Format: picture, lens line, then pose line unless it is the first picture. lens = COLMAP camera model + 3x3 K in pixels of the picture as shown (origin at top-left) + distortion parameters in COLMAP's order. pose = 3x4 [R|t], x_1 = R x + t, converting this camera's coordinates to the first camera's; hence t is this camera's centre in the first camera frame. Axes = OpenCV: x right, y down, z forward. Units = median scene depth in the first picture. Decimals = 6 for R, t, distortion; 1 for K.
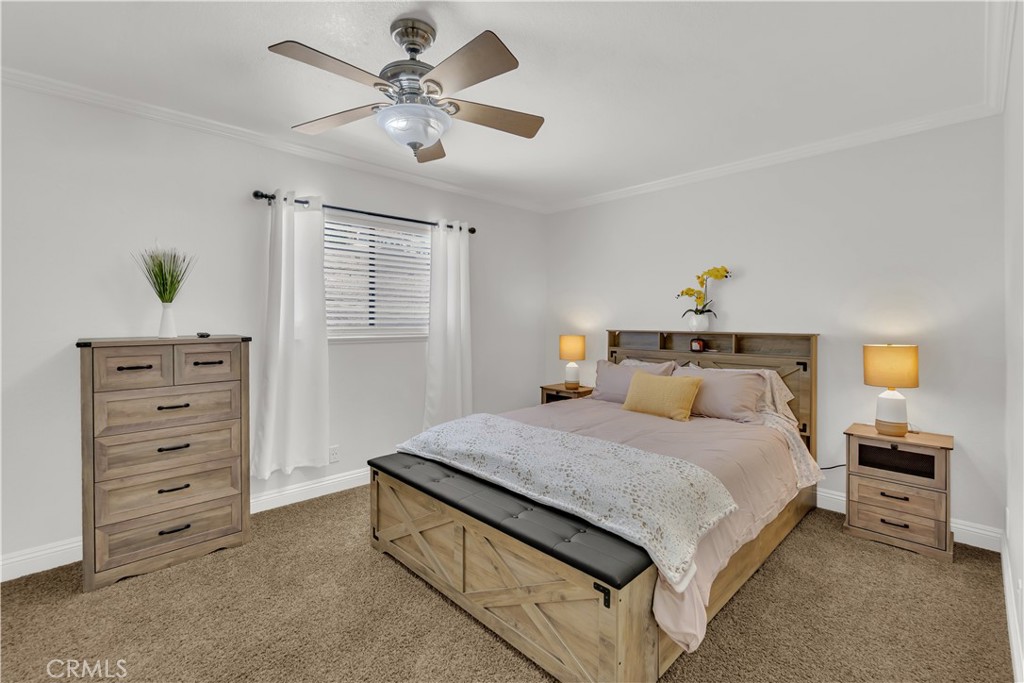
lens RADIAL K [[442.1, 0, 498.8], [0, 442.1, 321.2], [0, 0, 1]] dist [-0.004699, 0.000079]
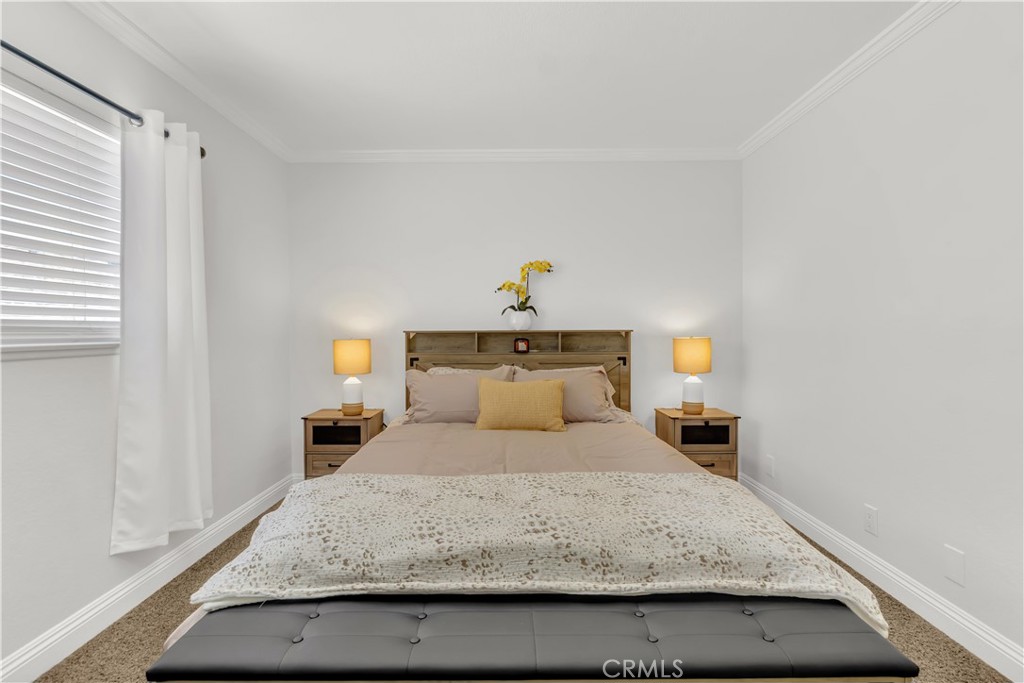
lens RADIAL K [[469.7, 0, 511.7], [0, 469.7, 338.4], [0, 0, 1]] dist [-0.007794, -0.000028]
pose [[0.688021, -0.016825, 0.725496, -0.300625], [0.007106, 0.999839, 0.016448, 0.028719], [-0.725656, -0.006162, 0.688030, 0.424427]]
